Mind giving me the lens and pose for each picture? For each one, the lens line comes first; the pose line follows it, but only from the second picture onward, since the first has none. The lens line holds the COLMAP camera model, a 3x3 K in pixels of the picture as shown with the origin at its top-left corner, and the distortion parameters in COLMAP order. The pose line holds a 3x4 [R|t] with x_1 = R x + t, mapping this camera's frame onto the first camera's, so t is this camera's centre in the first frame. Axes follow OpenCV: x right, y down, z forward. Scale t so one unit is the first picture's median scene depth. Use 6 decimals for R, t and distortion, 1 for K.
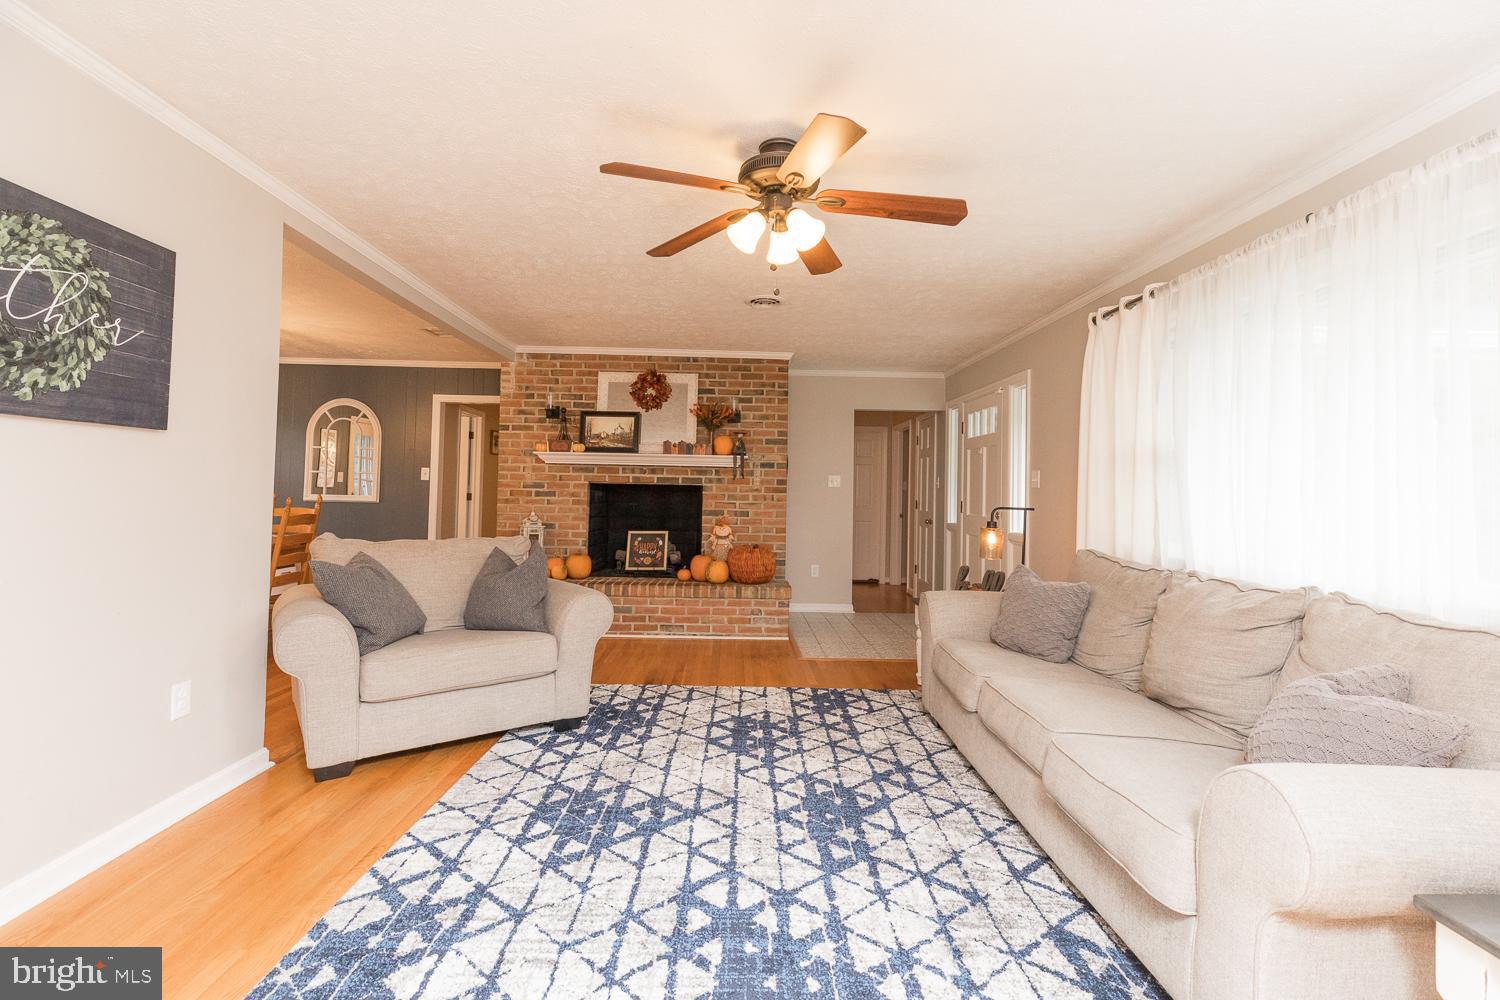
lens RADIAL K [[676.8, 0, 745.0], [0, 676.8, 488.9], [0, 0, 1]] dist [0.000703, -0.001612]
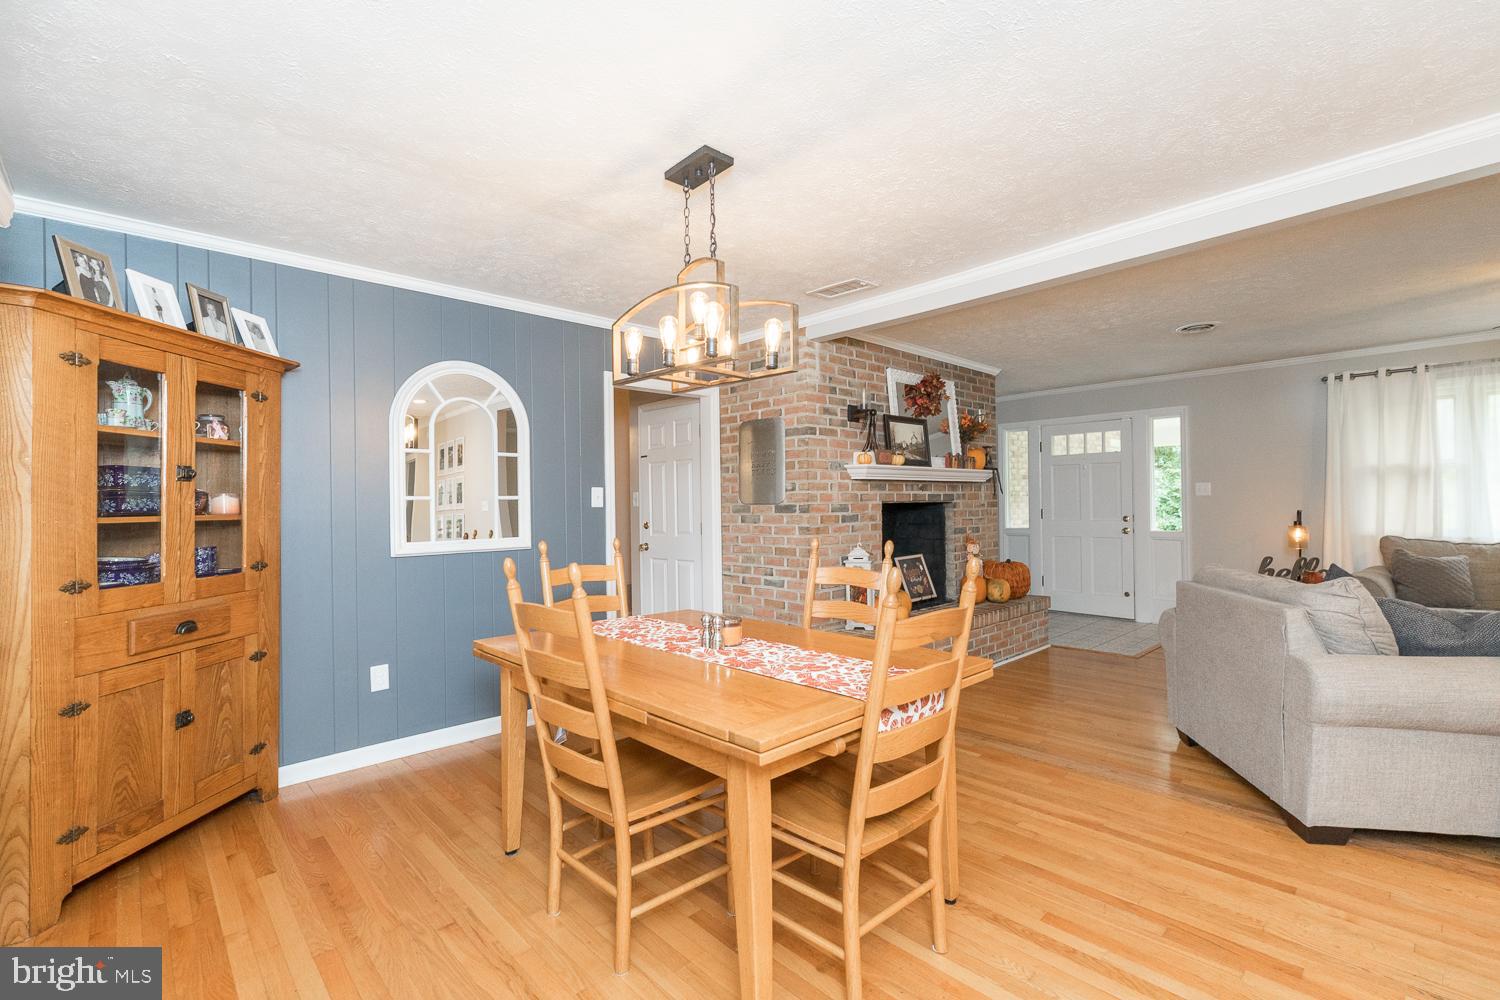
lens RADIAL K [[676.8, 0, 751.3], [0, 676.8, 503.9], [0, 0, 1]] dist [0.000703, -0.001612]
pose [[0.734888, -0.030349, 0.677509, -0.901911], [0.028658, 0.999496, 0.013687, -0.023362], [-0.677583, 0.009357, 0.735387, 0.506938]]
